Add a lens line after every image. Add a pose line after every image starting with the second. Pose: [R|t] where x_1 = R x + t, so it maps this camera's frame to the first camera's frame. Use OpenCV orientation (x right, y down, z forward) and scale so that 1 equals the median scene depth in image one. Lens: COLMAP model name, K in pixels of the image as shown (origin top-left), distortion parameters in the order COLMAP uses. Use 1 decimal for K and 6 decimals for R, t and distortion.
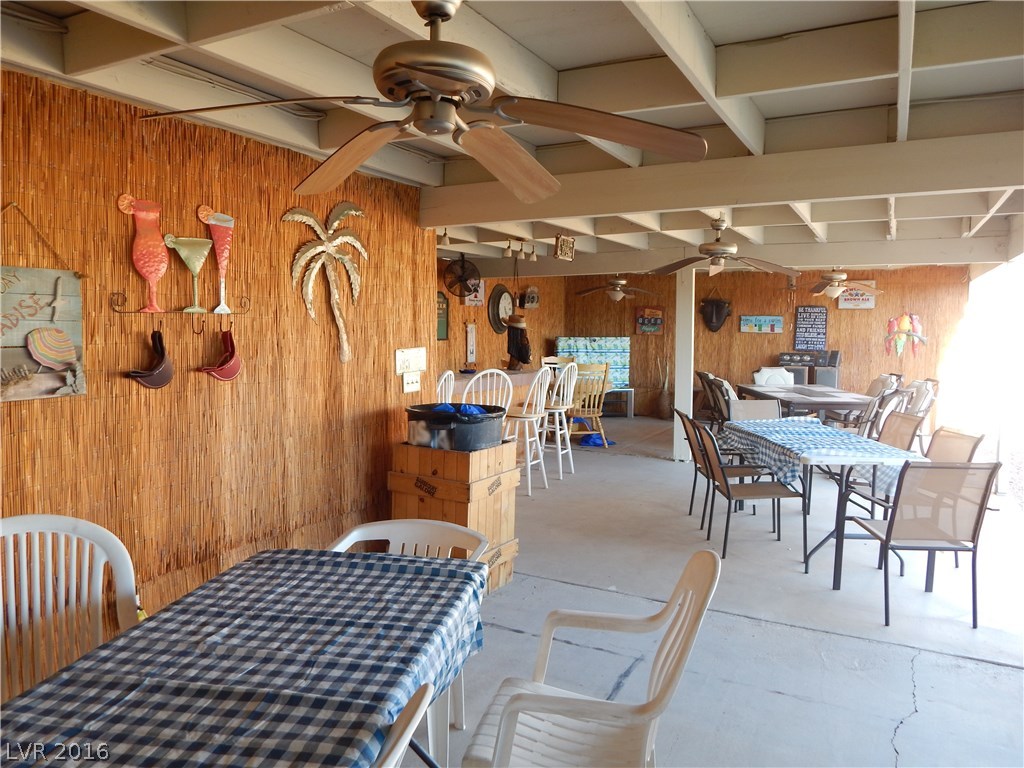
lens RADIAL K [[734.1, 0, 513.5], [0, 734.1, 379.4], [0, 0, 1]] dist [-0.003070, -0.002024]
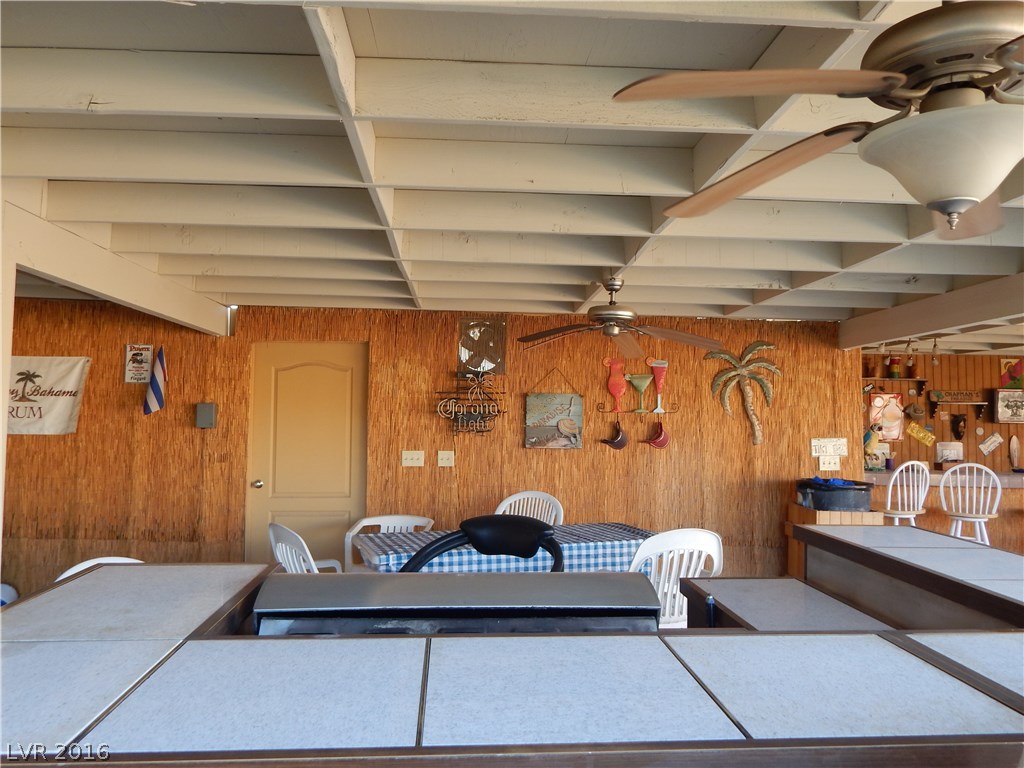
lens RADIAL K [[734.1, 0, 509.6], [0, 734.1, 382.6], [0, 0, 1]] dist [-0.003070, -0.002024]
pose [[0.553872, -0.033030, -0.831947, 0.914378], [-0.074303, 0.993265, -0.088903, 0.028019], [0.829280, 0.111057, 0.547687, -0.339489]]
